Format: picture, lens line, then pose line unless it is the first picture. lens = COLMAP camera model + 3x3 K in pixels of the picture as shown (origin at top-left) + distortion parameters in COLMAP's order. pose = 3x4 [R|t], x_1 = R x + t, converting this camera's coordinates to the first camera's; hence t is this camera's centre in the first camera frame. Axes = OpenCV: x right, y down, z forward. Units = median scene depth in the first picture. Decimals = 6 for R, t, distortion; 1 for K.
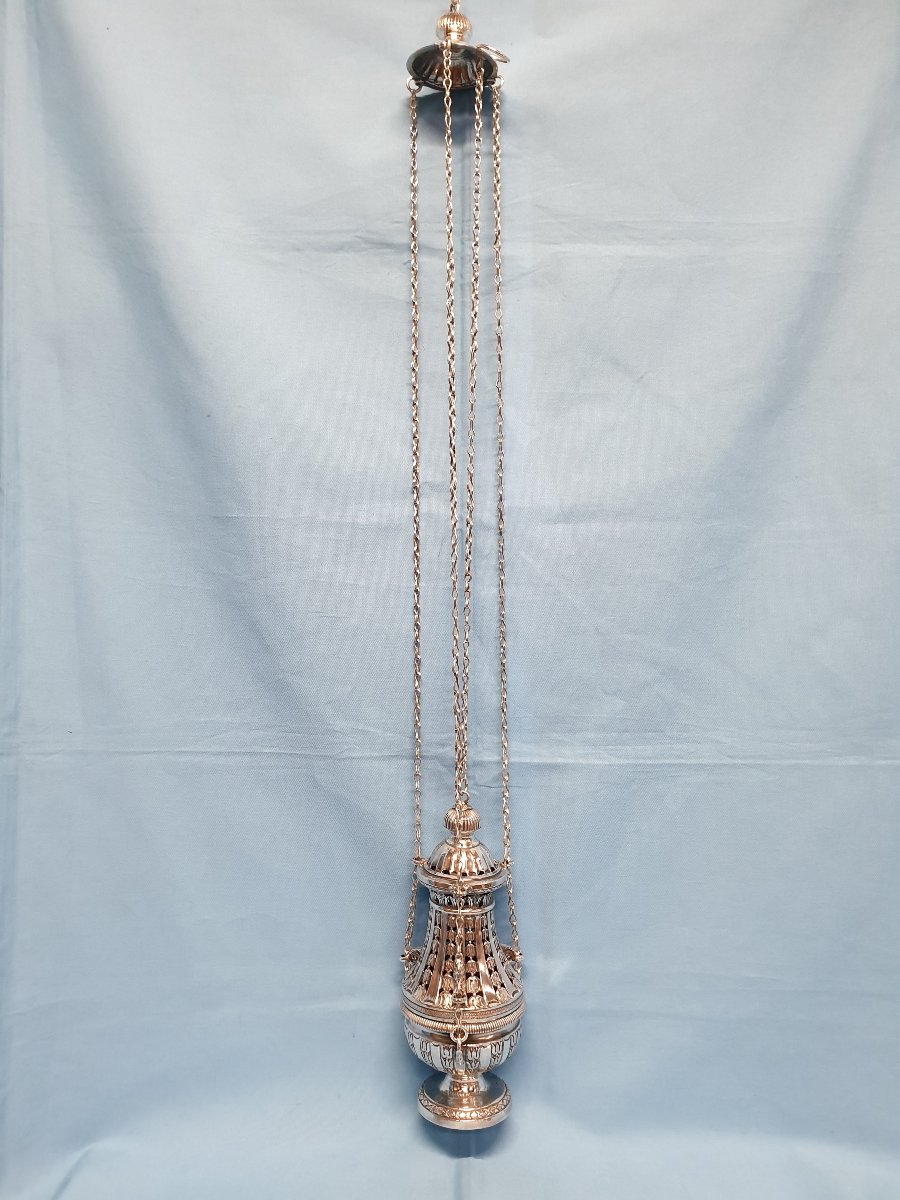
lens RADIAL K [[925.0, 0, 462.1], [0, 925.0, 602.3], [0, 0, 1]] dist [0.004939, 0.001666]
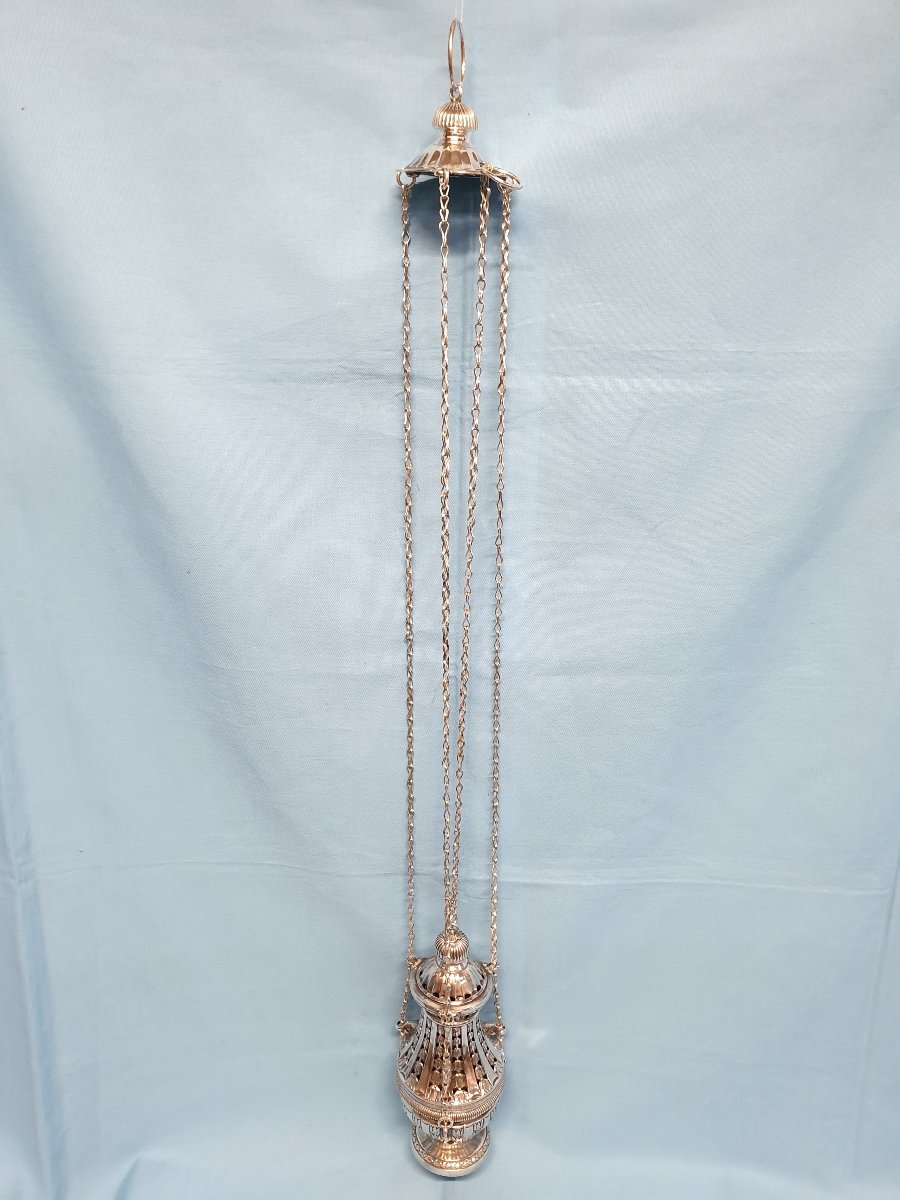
lens RADIAL K [[911.0, 0, 450.0], [0, 911.0, 600.0], [0, 0, 1]] dist [-0.000158, -0.004391]
pose [[0.999559, 0.021049, -0.020969, 0.011120], [-0.013125, 0.945980, 0.323959, -0.466086], [0.026655, -0.323540, 0.945839, 0.123854]]
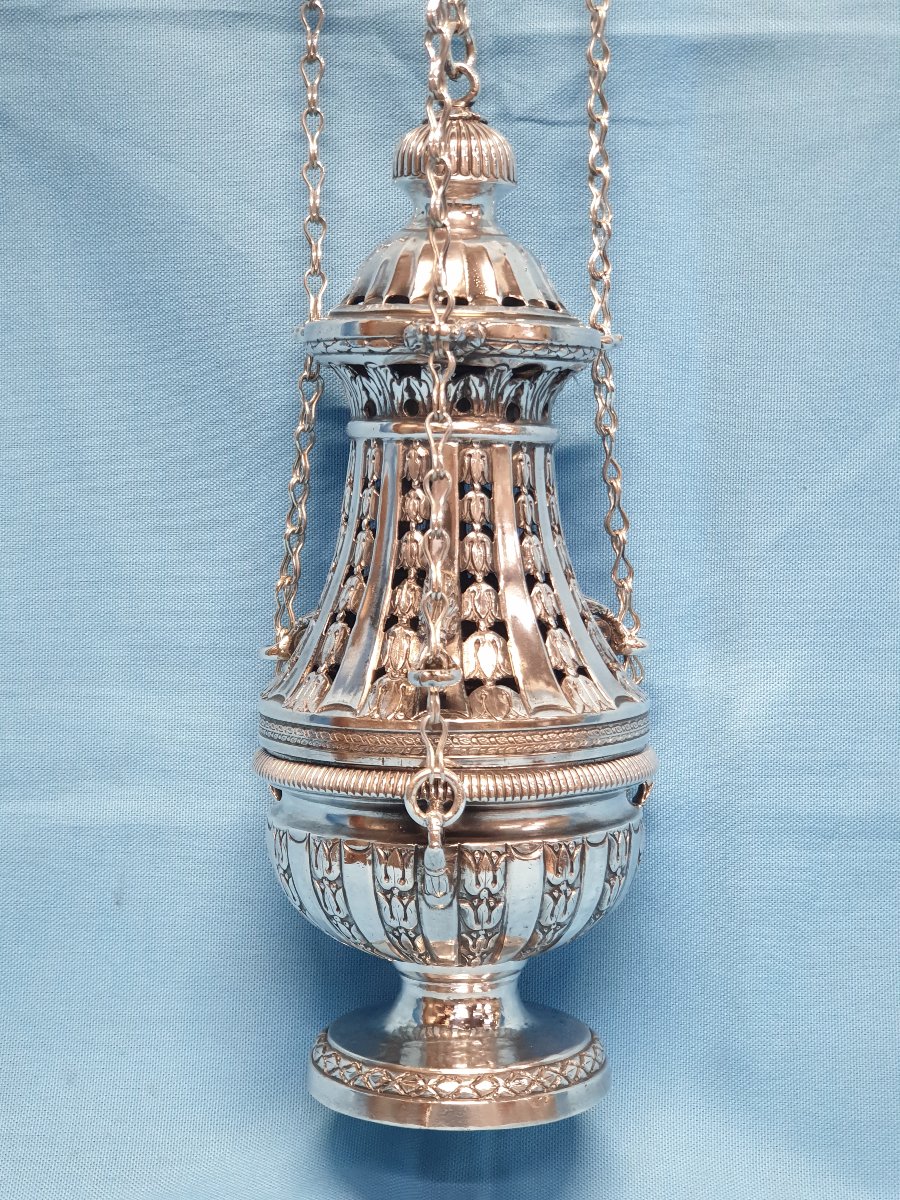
lens RADIAL K [[1828.3, 0, 450.0], [0, 1828.3, 600.0], [0, 0, 1]] dist [0.118914, -0.026816]
pose [[0.999553, 0.006146, -0.029257, 0.016443], [-0.004881, 0.999058, 0.043122, 0.340145], [0.029494, -0.042960, 0.998641, 0.374260]]
